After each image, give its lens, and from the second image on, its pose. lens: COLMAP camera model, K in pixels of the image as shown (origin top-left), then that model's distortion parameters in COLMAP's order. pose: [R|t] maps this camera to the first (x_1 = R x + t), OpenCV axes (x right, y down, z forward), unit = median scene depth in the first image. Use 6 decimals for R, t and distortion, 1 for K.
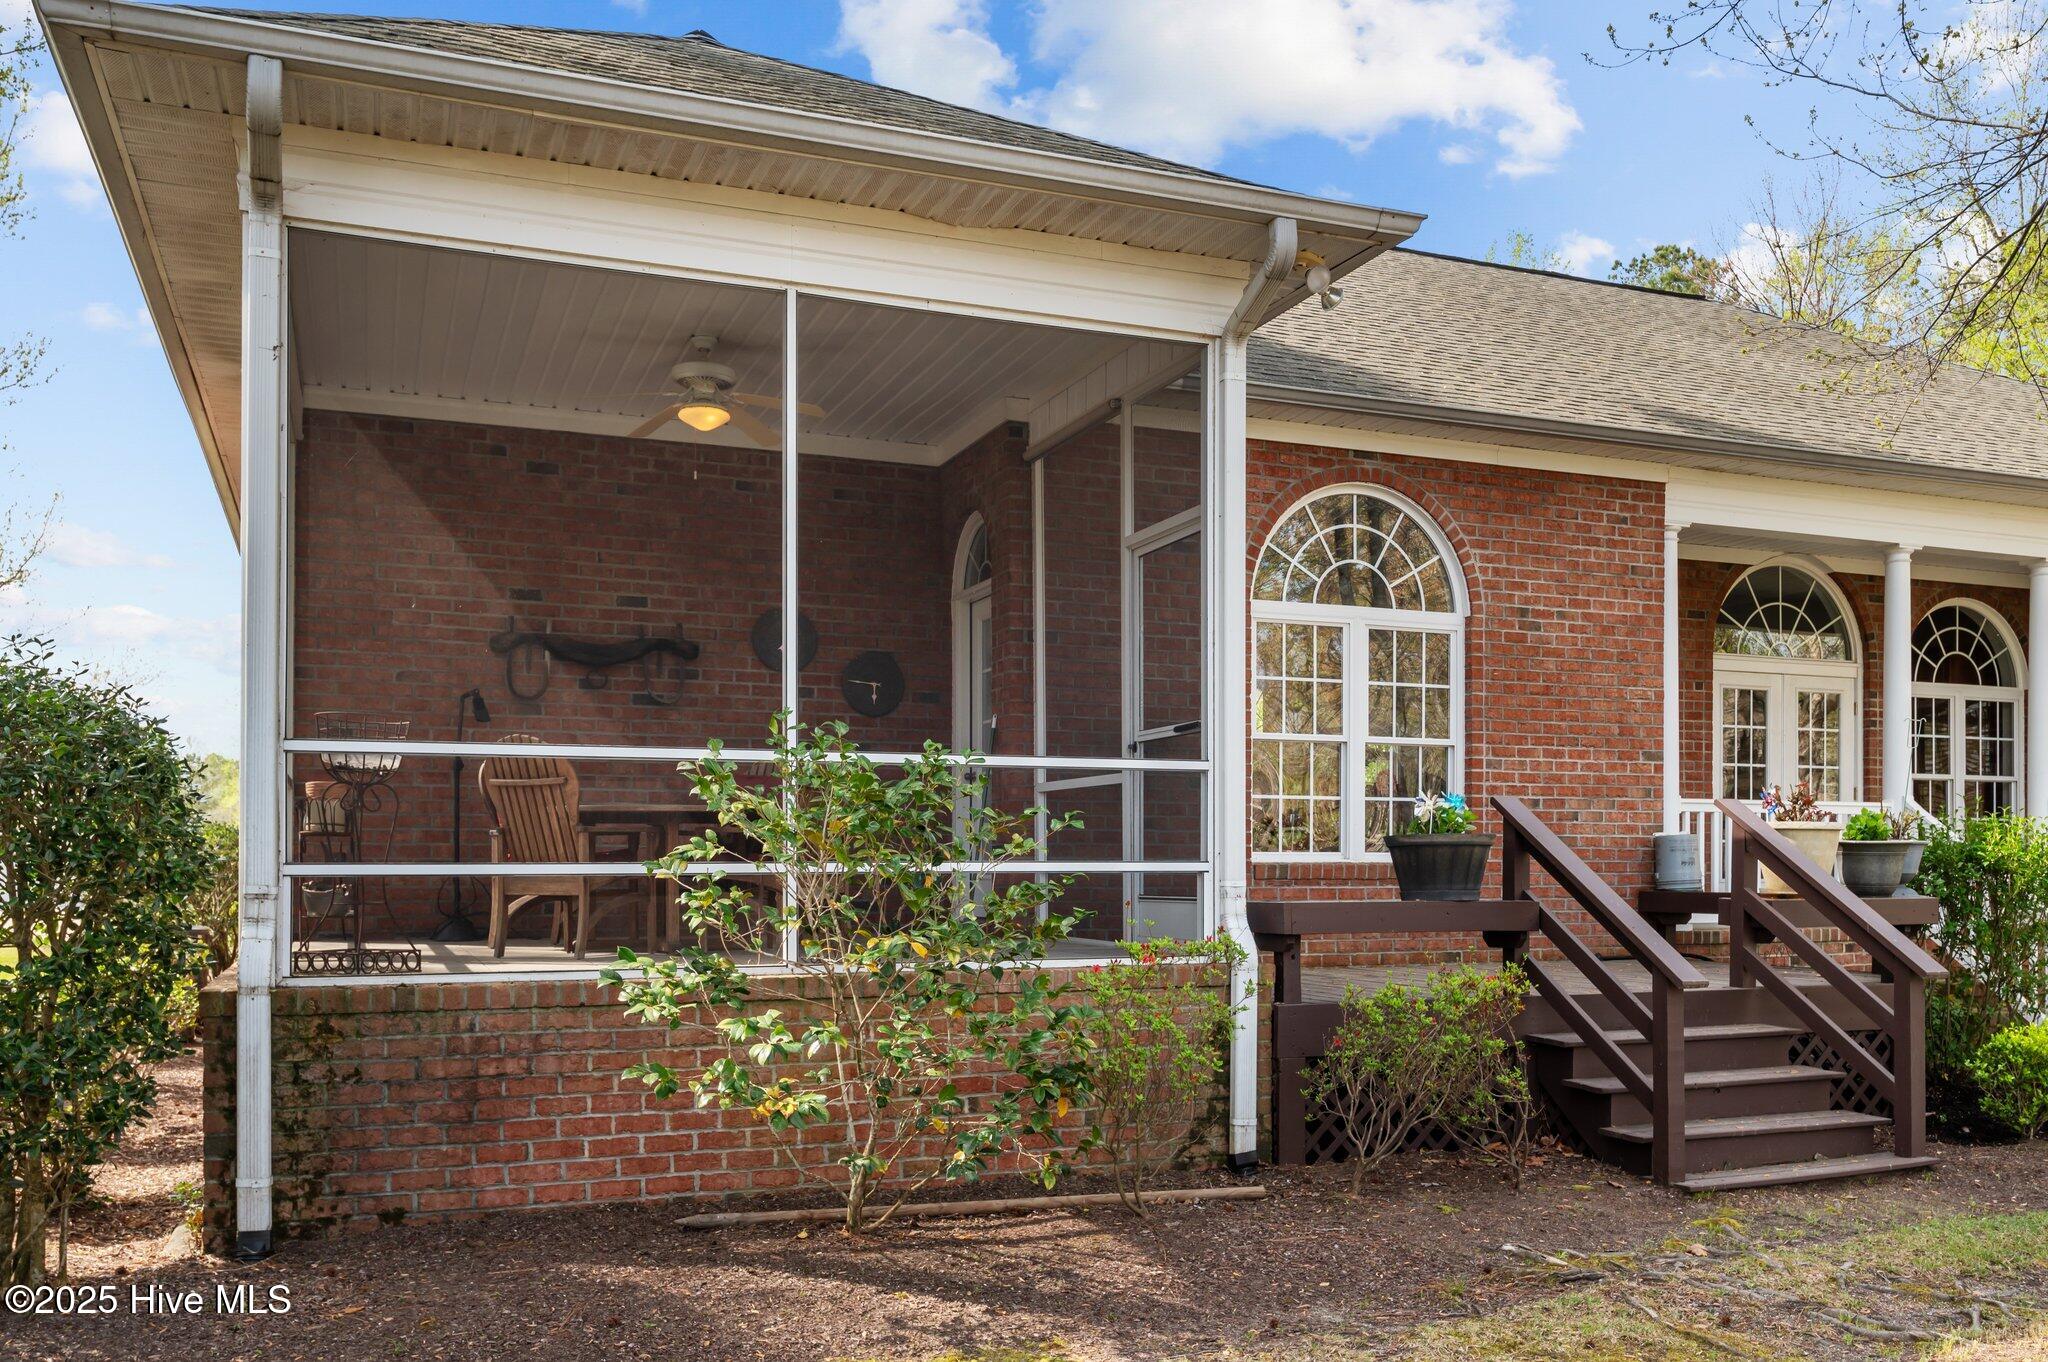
lens RADIAL K [[1679.1, 0, 1024.0], [0, 1679.1, 681.0], [0, 0, 1]] dist [-0.007079, -0.001361]
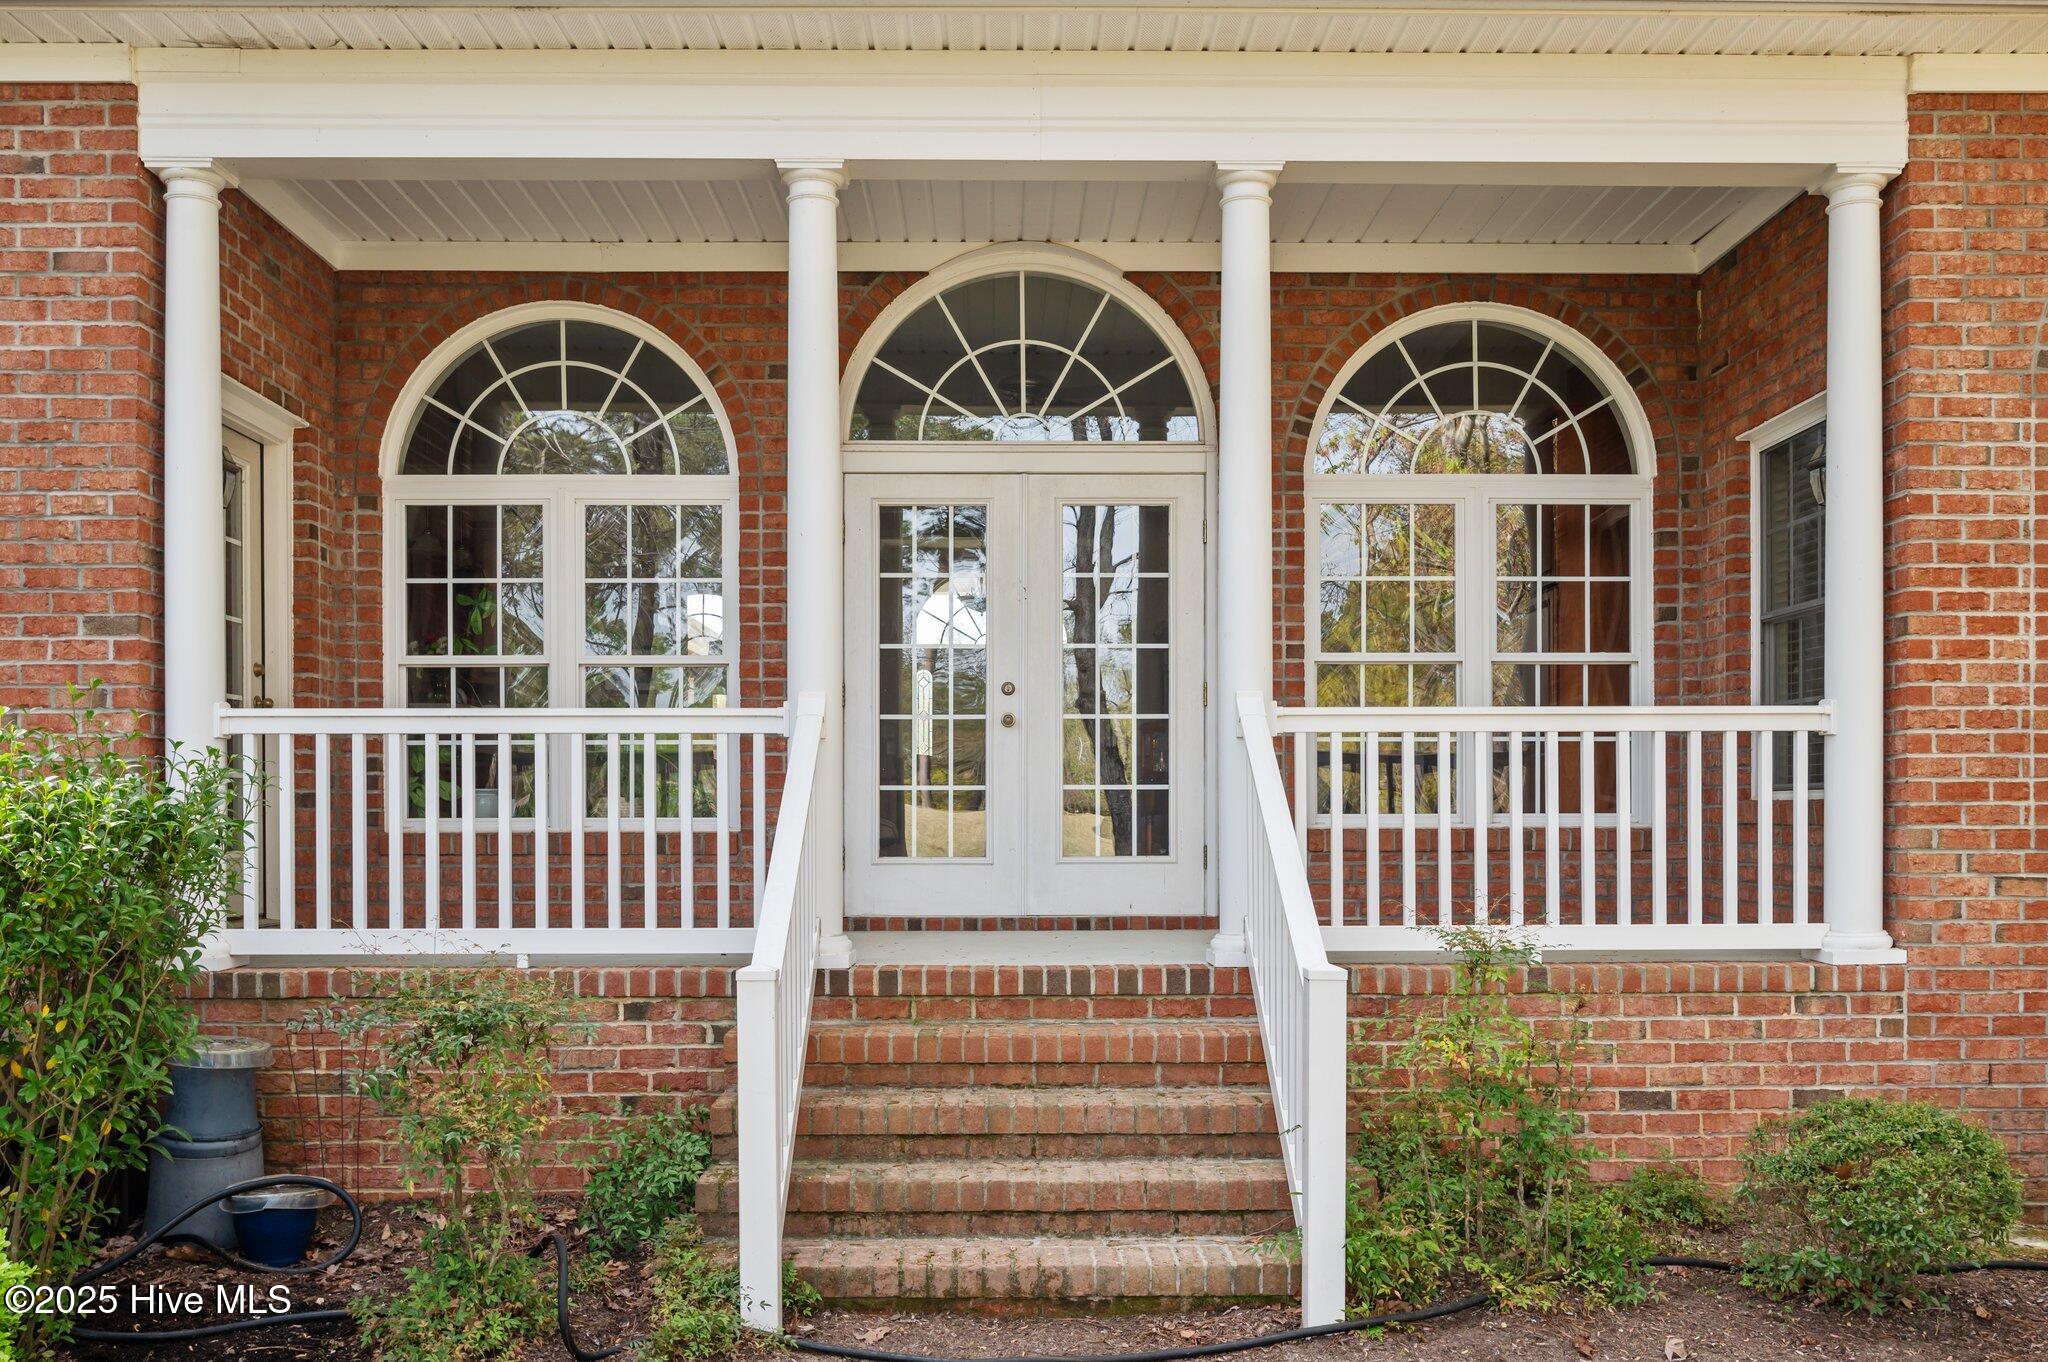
lens RADIAL K [[1831.8, 0, 1024.0], [0, 1831.8, 681.0], [0, 0, 1]] dist [-0.005999, -0.005384]
pose [[0.932762, -0.036626, -0.358627, 0.781724], [0.044823, 0.998889, 0.014566, 0.061951], [0.357695, -0.029661, 0.933367, 0.551422]]
